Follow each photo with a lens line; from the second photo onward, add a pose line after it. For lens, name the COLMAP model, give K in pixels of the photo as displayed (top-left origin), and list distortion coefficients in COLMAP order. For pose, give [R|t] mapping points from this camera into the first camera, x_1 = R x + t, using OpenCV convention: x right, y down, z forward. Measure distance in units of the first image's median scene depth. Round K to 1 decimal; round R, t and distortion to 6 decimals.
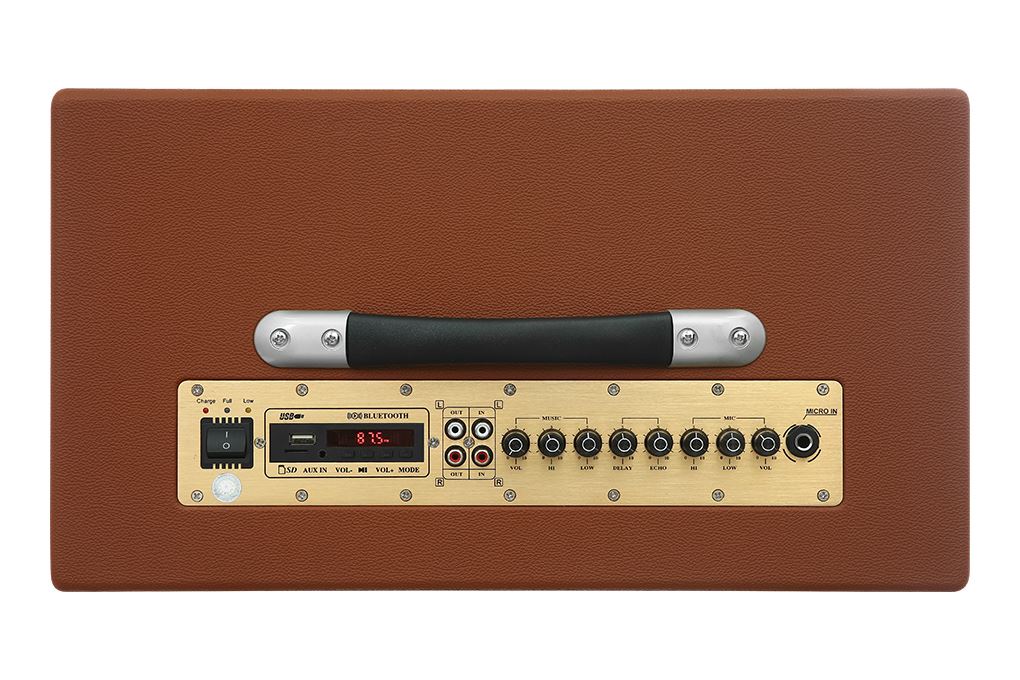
lens RADIAL K [[2055.8, 0, 509.3], [0, 2055.8, 339.2], [0, 0, 1]] dist [0.158392, 0.000000]
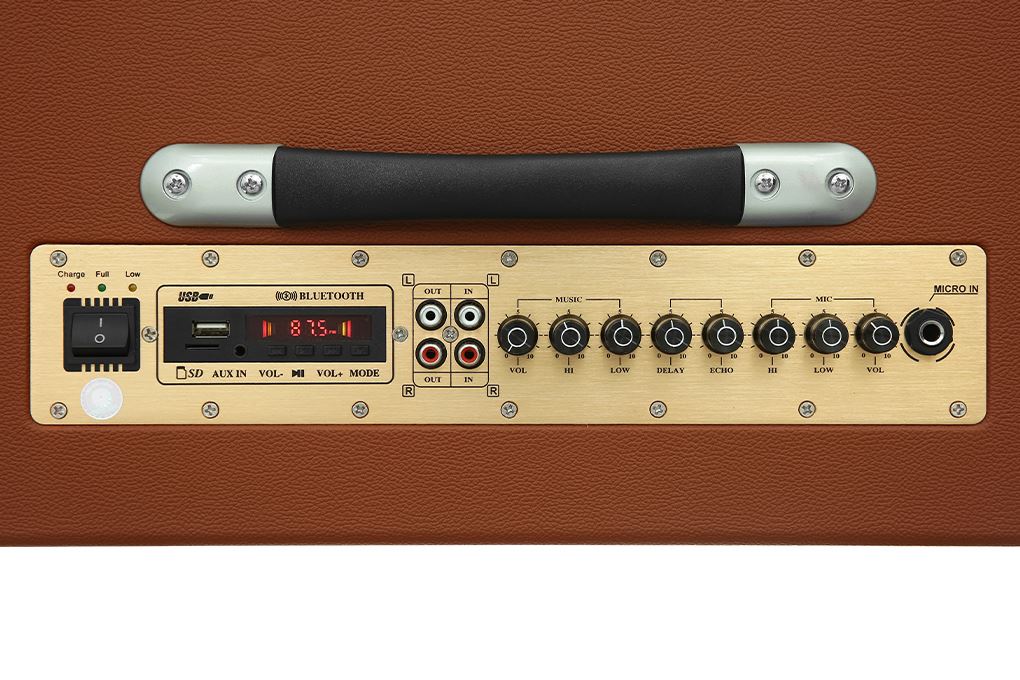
lens RADIAL K [[2055.8, 0, 509.5], [0, 2055.8, 335.8], [0, 0, 1]] dist [0.158392, 0.000000]
pose [[0.999973, -0.000589, -0.007343, 0.005546], [0.000923, 0.998962, 0.045551, 0.019006], [0.007309, -0.045557, 0.998935, 0.303144]]
